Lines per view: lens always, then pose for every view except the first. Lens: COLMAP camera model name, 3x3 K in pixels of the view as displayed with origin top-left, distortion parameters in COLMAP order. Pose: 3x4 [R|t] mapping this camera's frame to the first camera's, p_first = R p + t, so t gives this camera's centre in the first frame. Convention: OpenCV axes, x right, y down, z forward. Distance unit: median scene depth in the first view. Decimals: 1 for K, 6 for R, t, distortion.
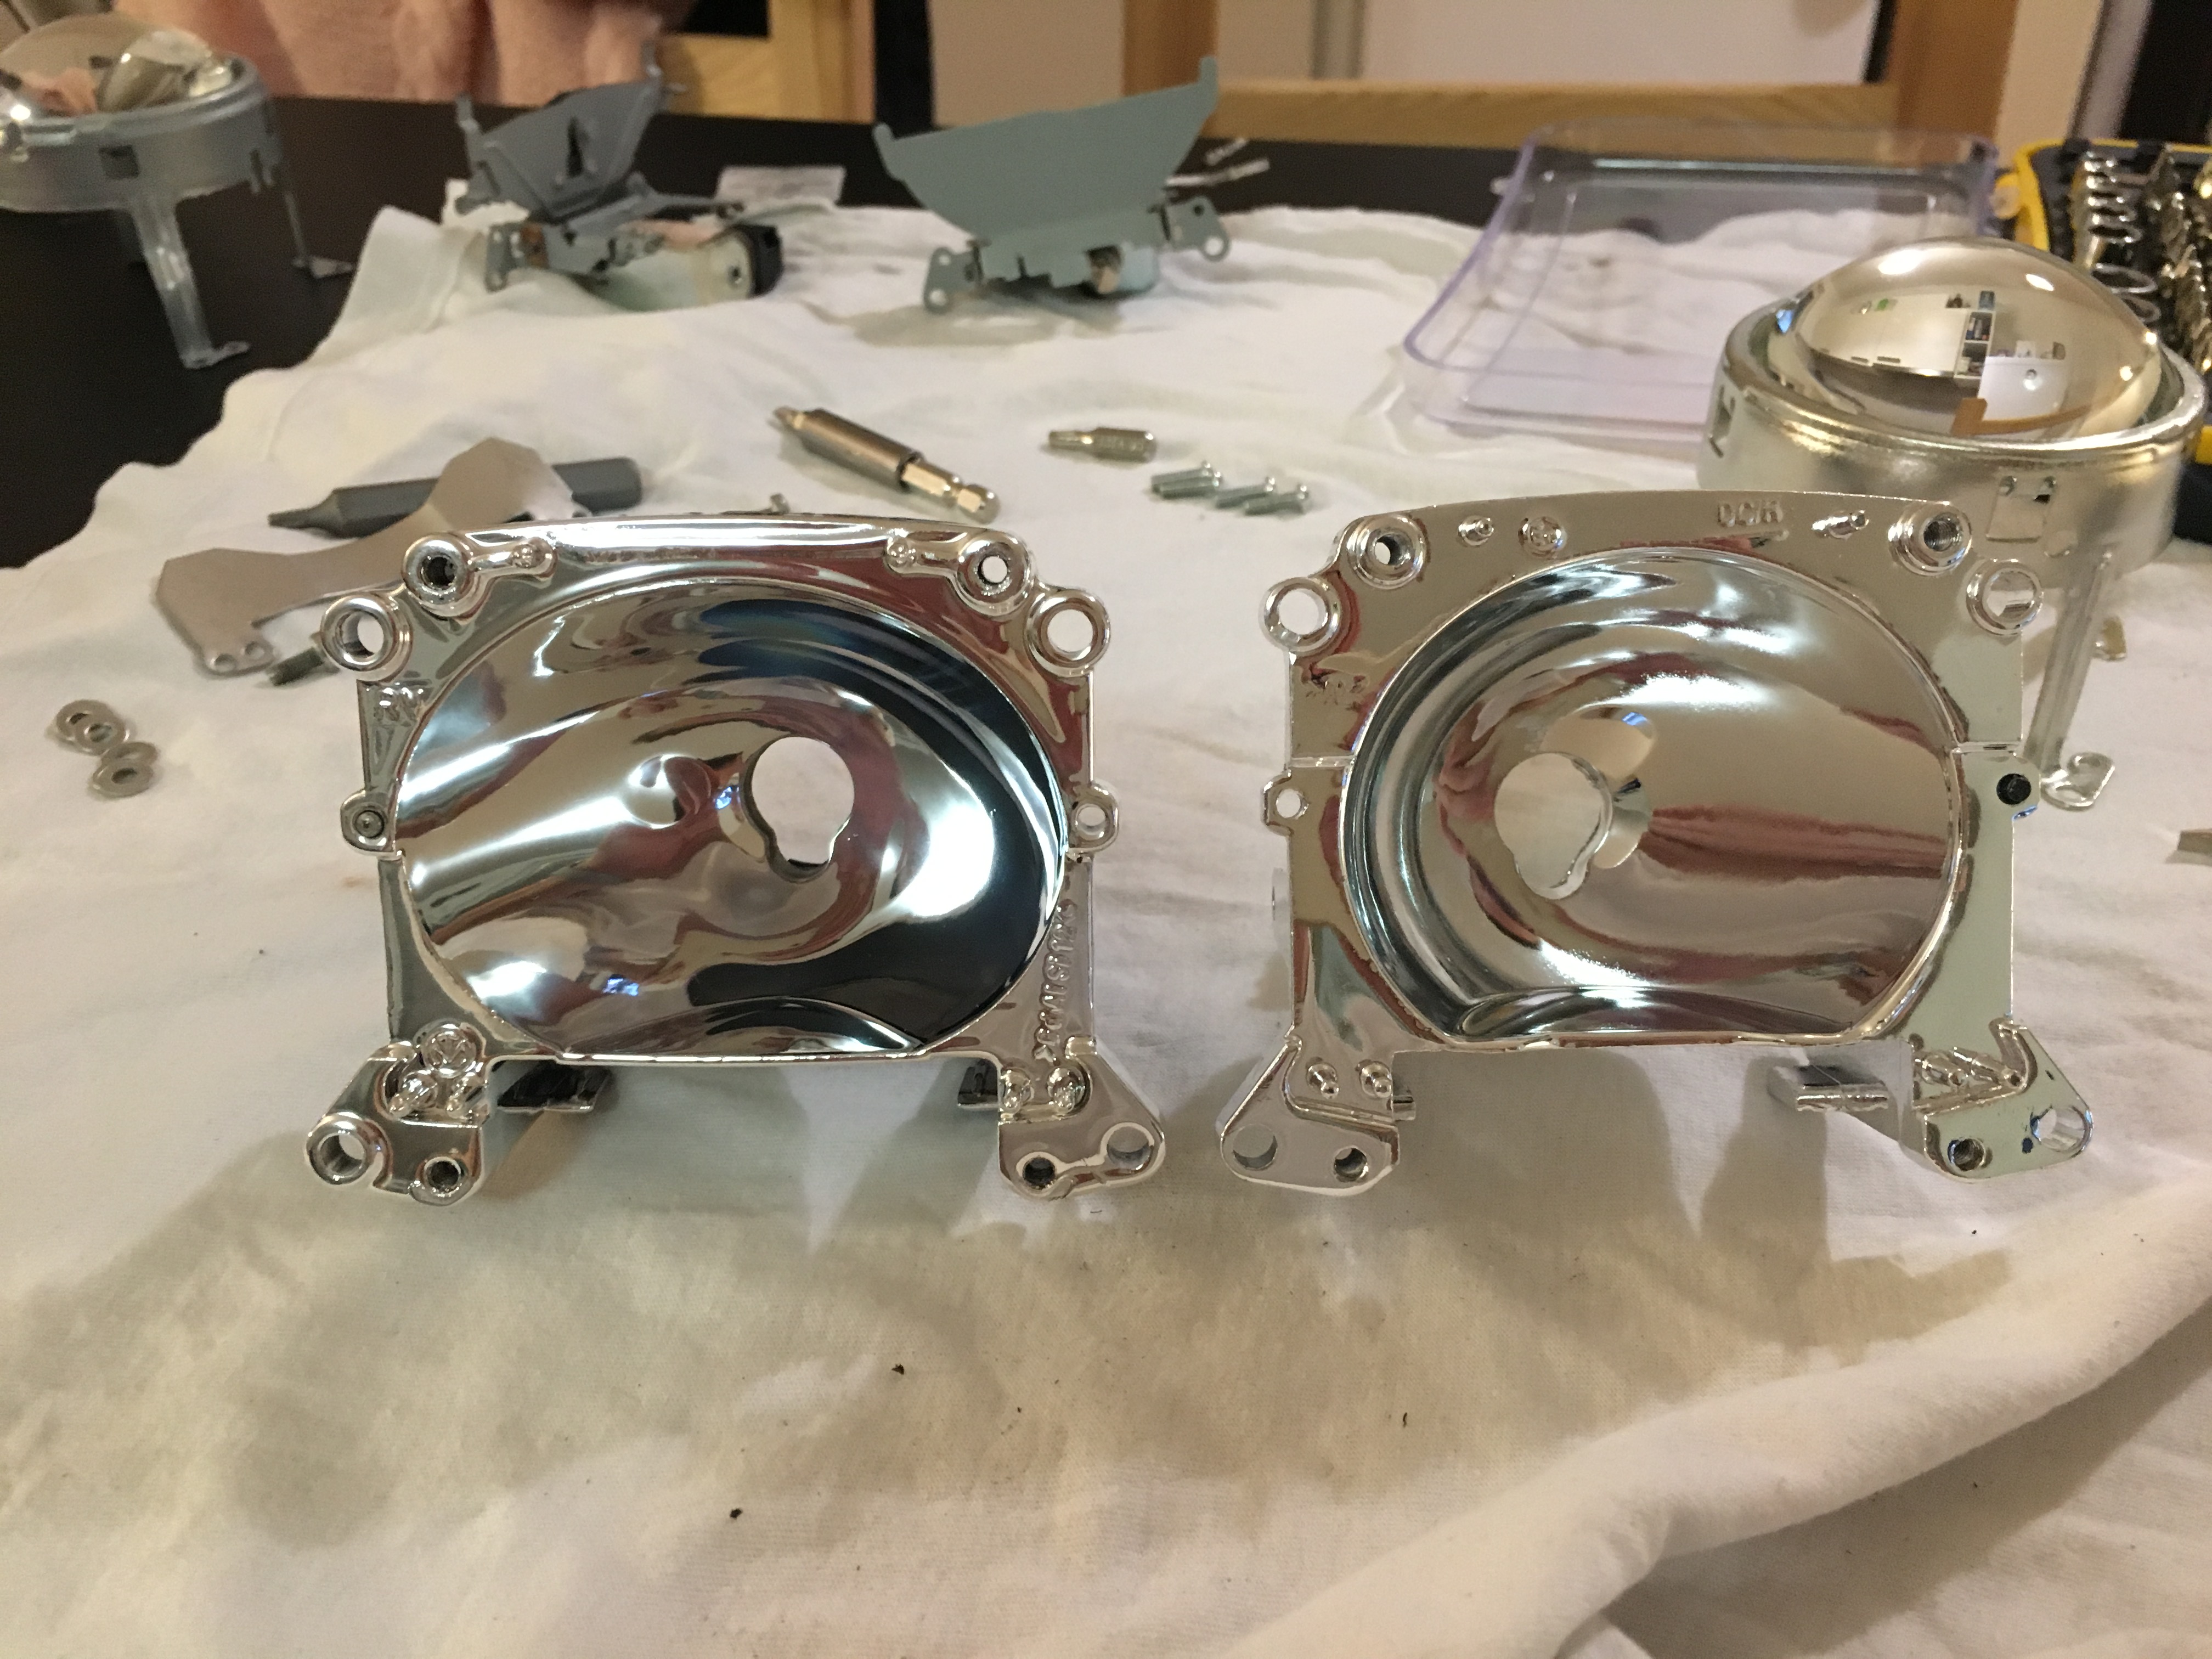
lens RADIAL K [[1846.4, 0, 1106.0], [0, 1846.4, 829.5], [0, 0, 1]] dist [0.077341, -0.120616]
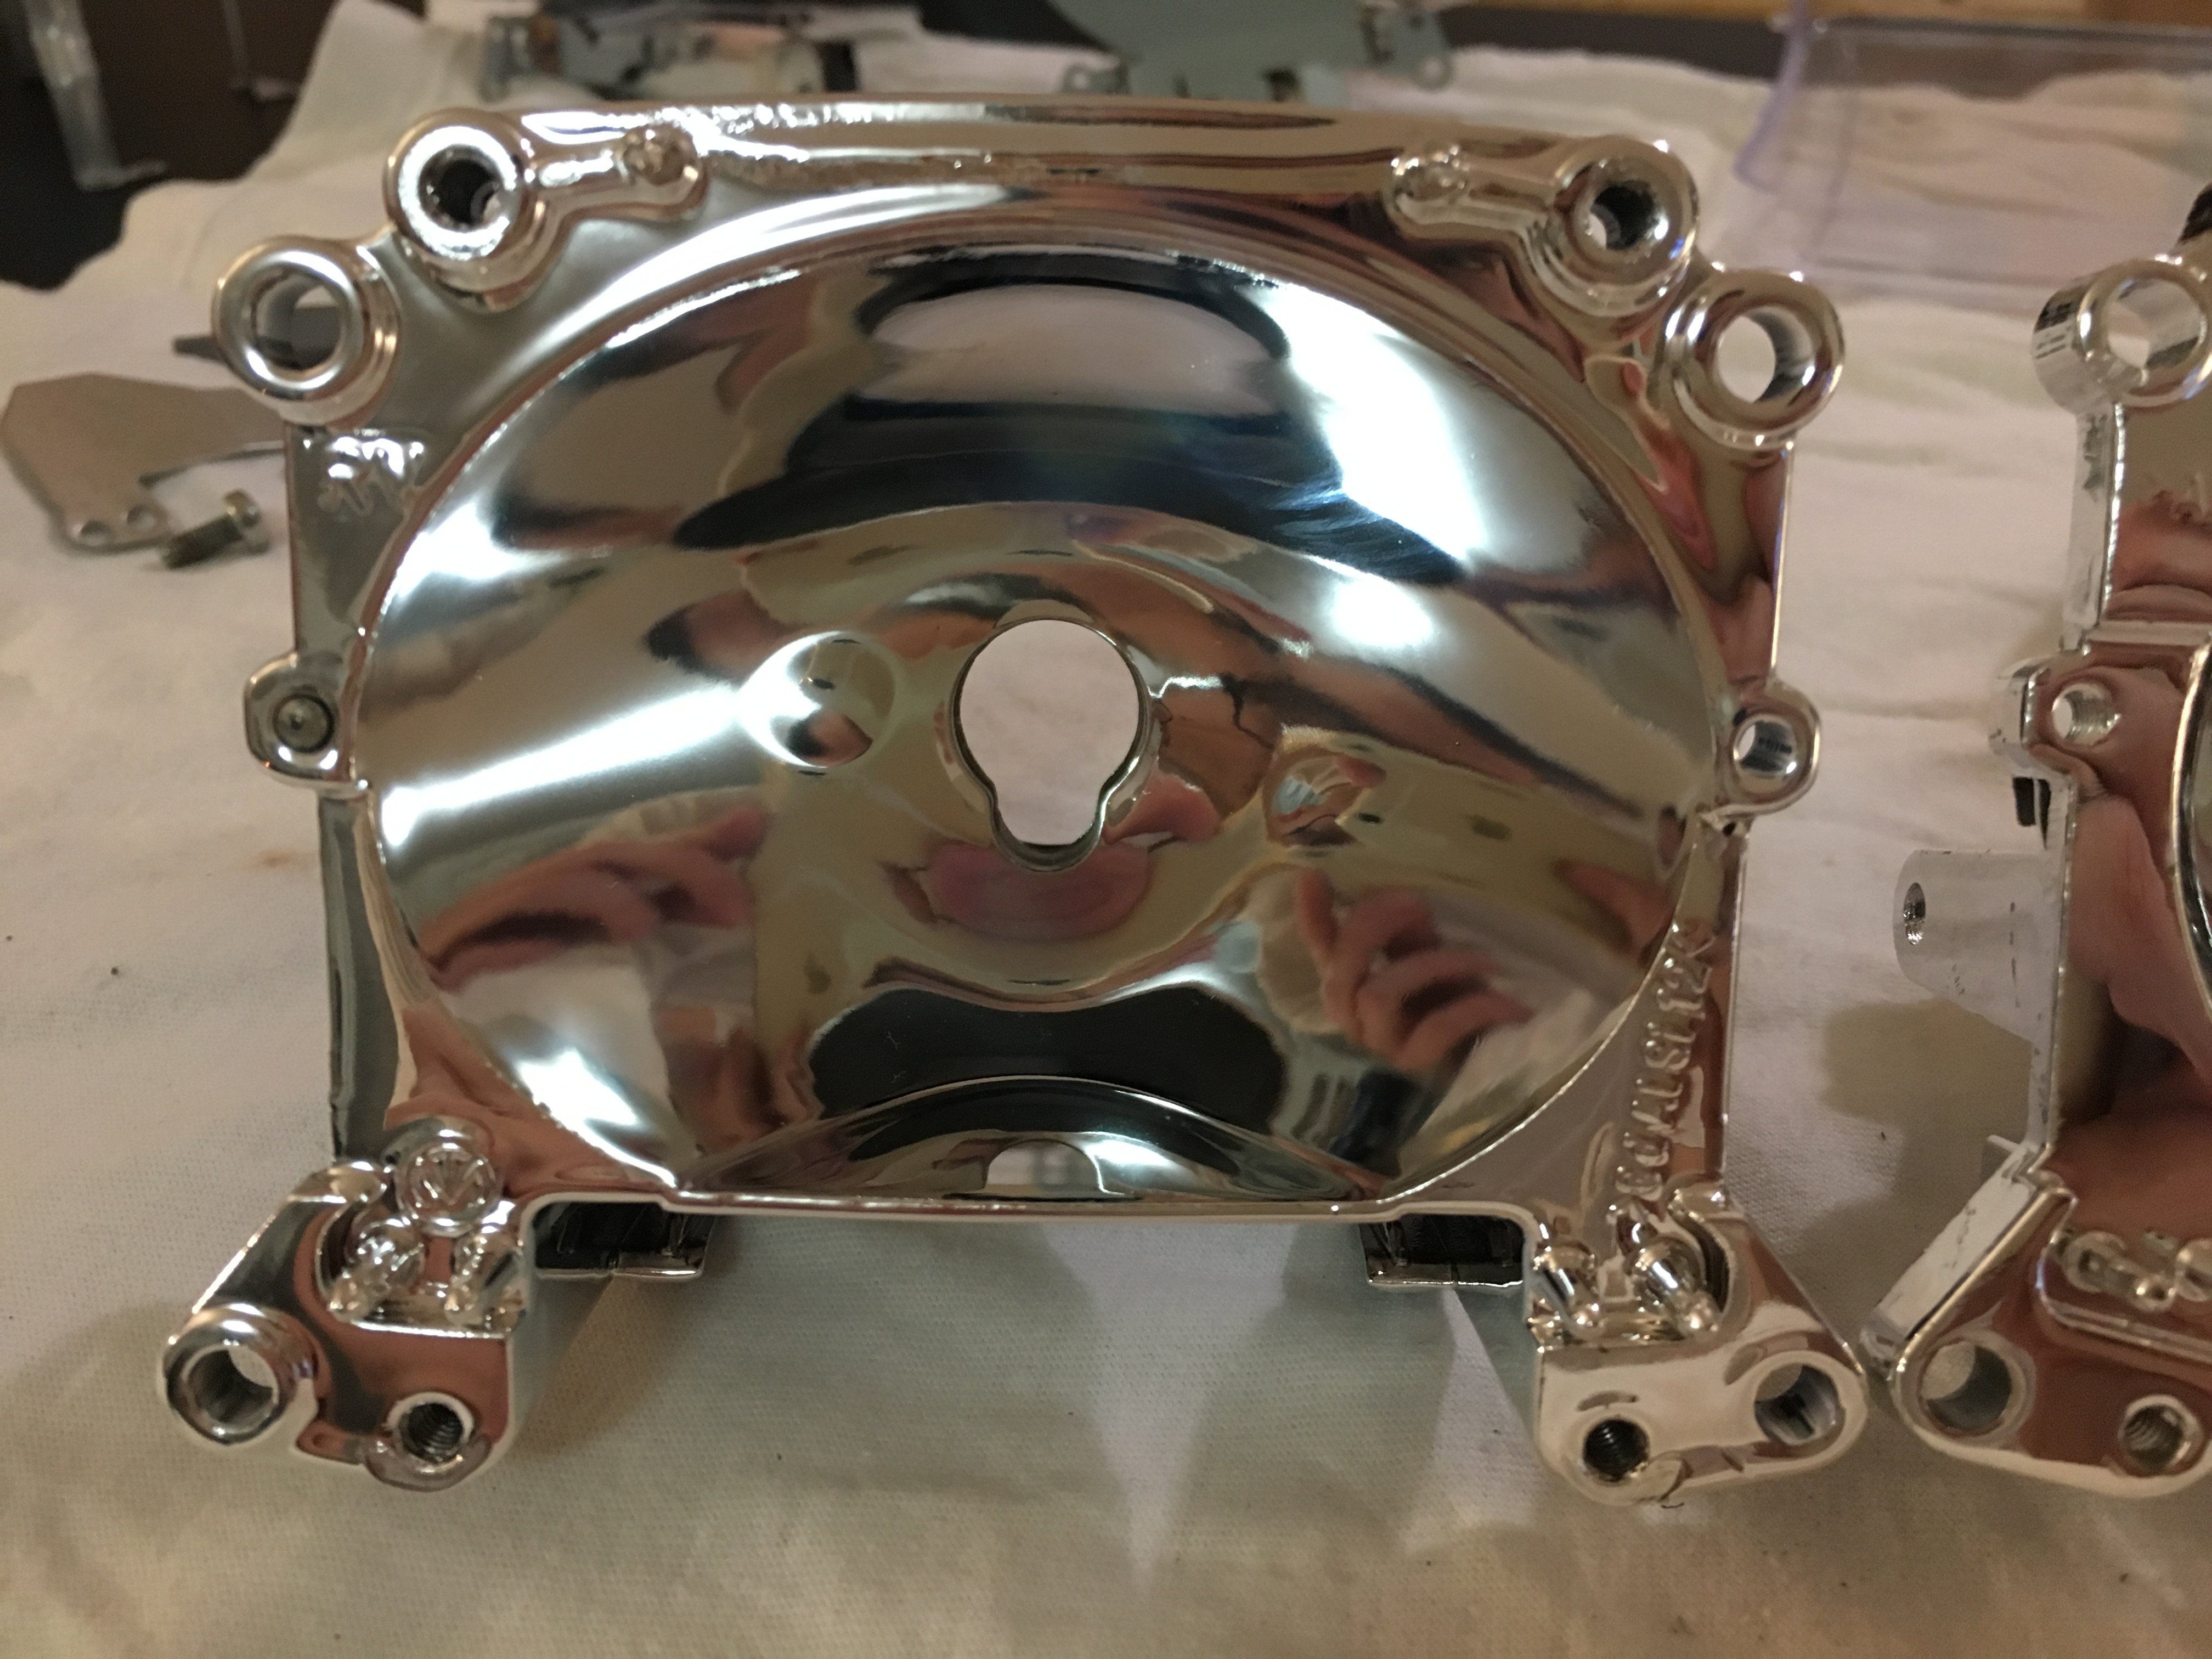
lens RADIAL K [[1859.3, 0, 1106.0], [0, 1859.3, 829.5], [0, 0, 1]] dist [0.048669, -0.086286]
pose [[0.999391, 0.022287, 0.026837, -0.182807], [-0.022020, 0.999706, -0.010193, 0.023299], [-0.027057, 0.009596, 0.999588, 0.466968]]
